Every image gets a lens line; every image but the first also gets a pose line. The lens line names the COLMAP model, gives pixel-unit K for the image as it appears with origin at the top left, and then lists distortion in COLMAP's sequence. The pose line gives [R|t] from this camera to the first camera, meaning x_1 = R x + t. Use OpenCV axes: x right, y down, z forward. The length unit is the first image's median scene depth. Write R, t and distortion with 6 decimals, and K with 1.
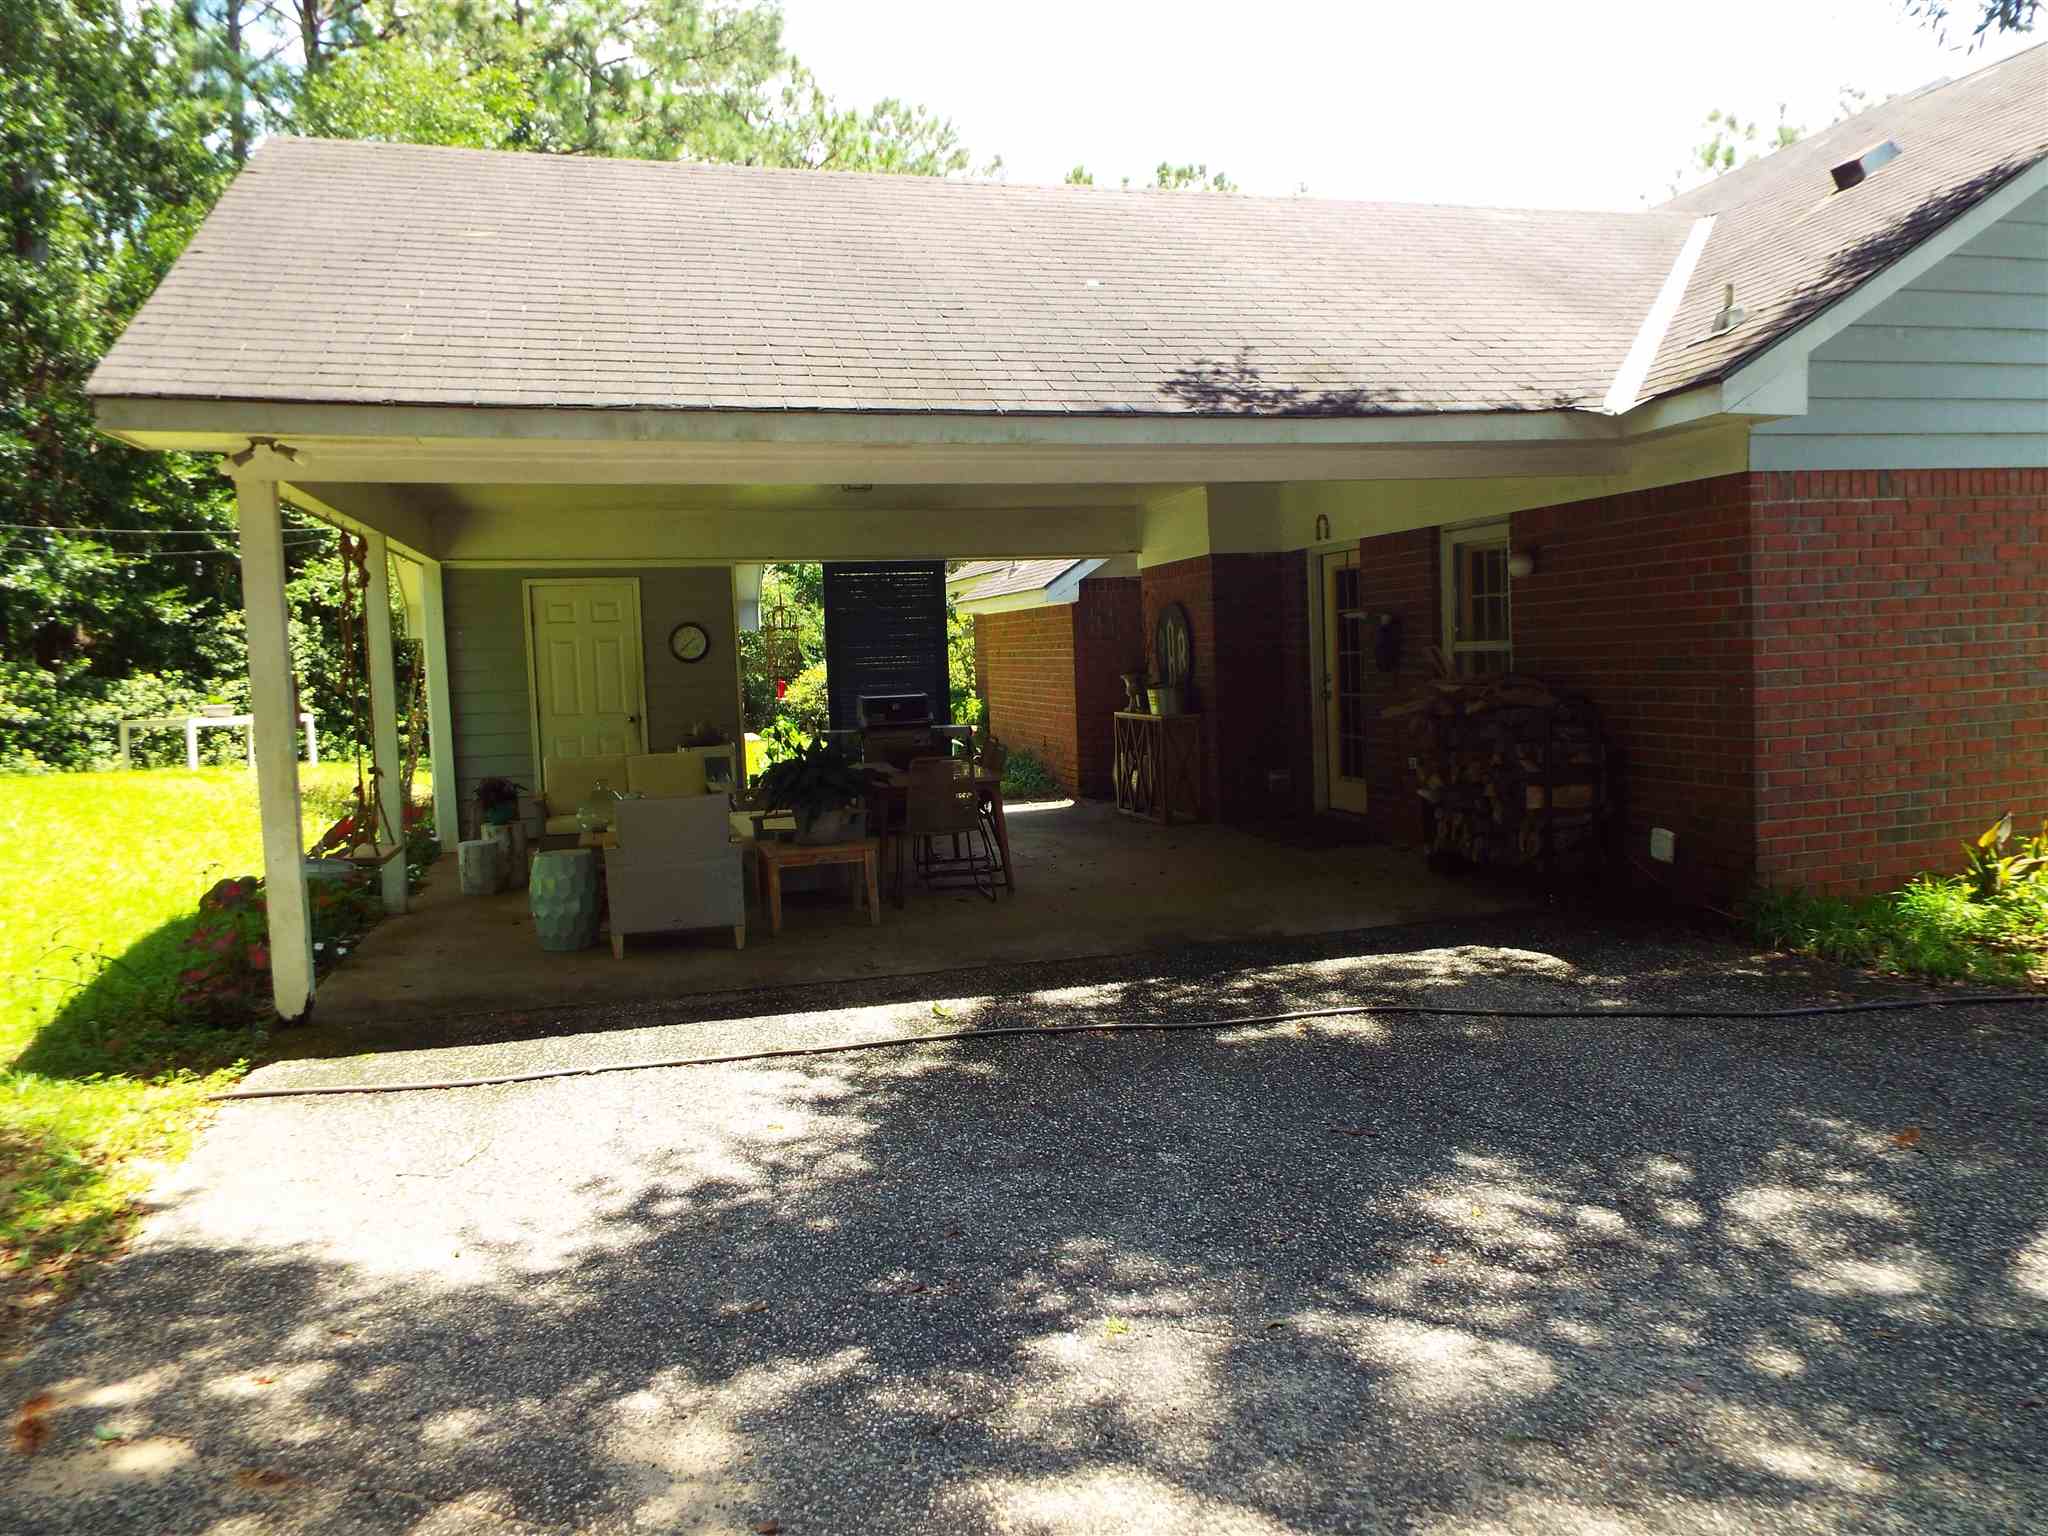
lens RADIAL K [[1506.9, 0, 1024.1], [0, 1506.9, 763.0], [0, 0, 1]] dist [0.013502, -0.005742]
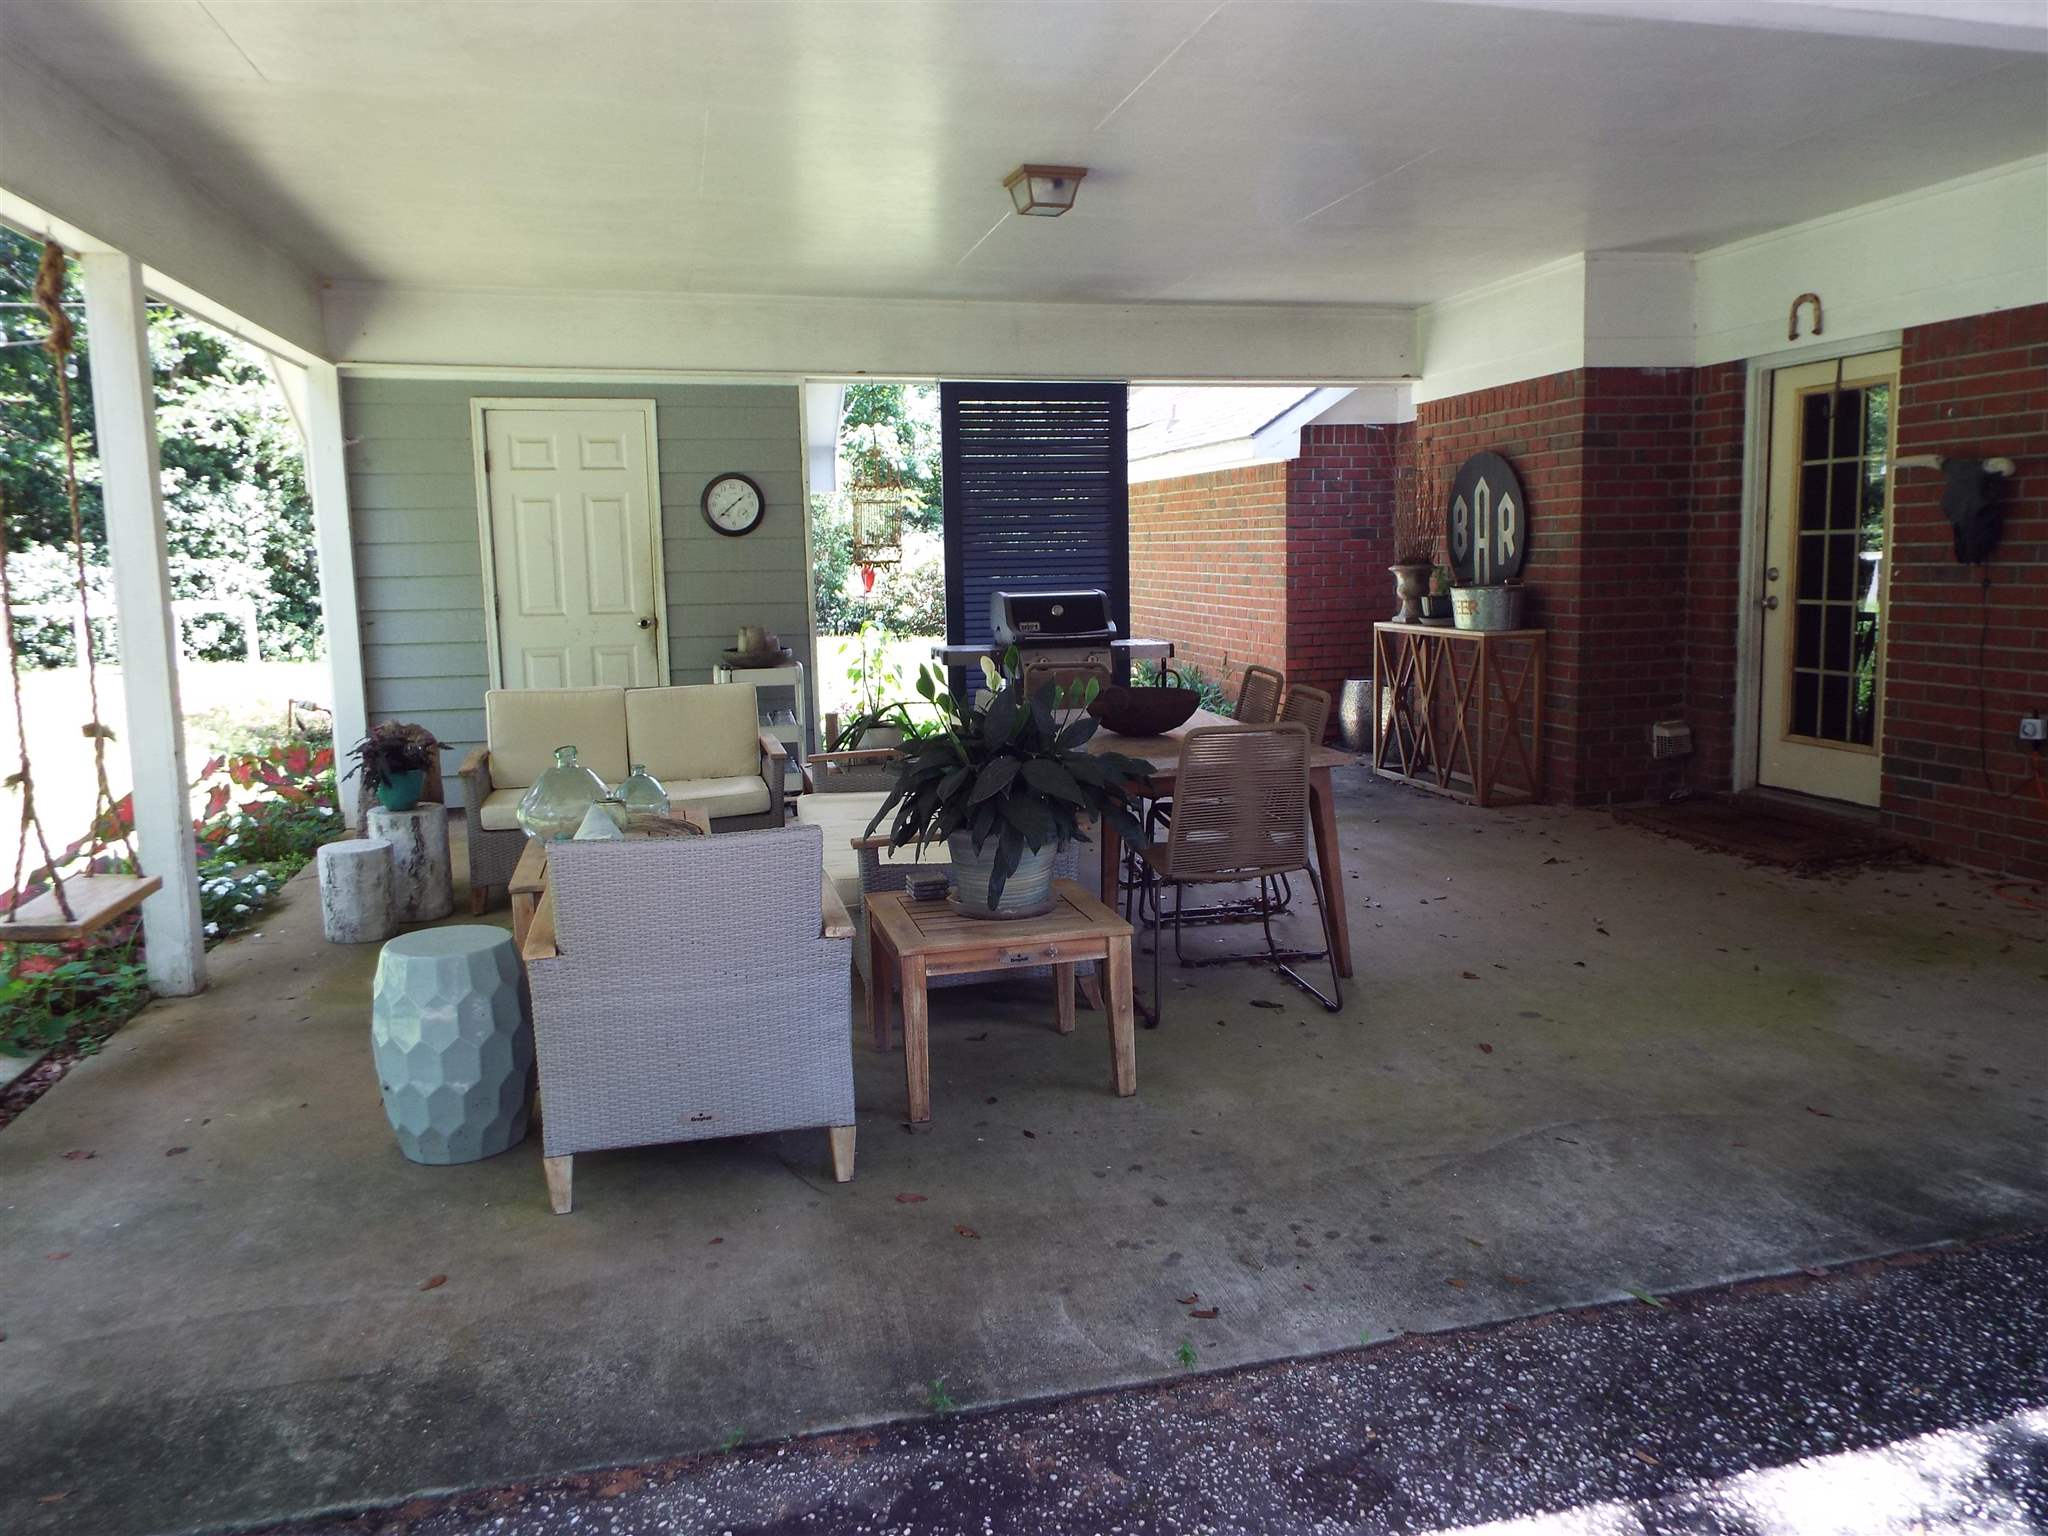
lens RADIAL K [[1506.9, 0, 1041.2], [0, 1506.9, 767.3], [0, 0, 1]] dist [0.013502, -0.005742]
pose [[0.999677, 0.018290, -0.017644, -0.078677], [-0.016969, 0.997238, 0.072305, -0.017099], [0.018918, -0.071982, 0.997226, 0.359436]]
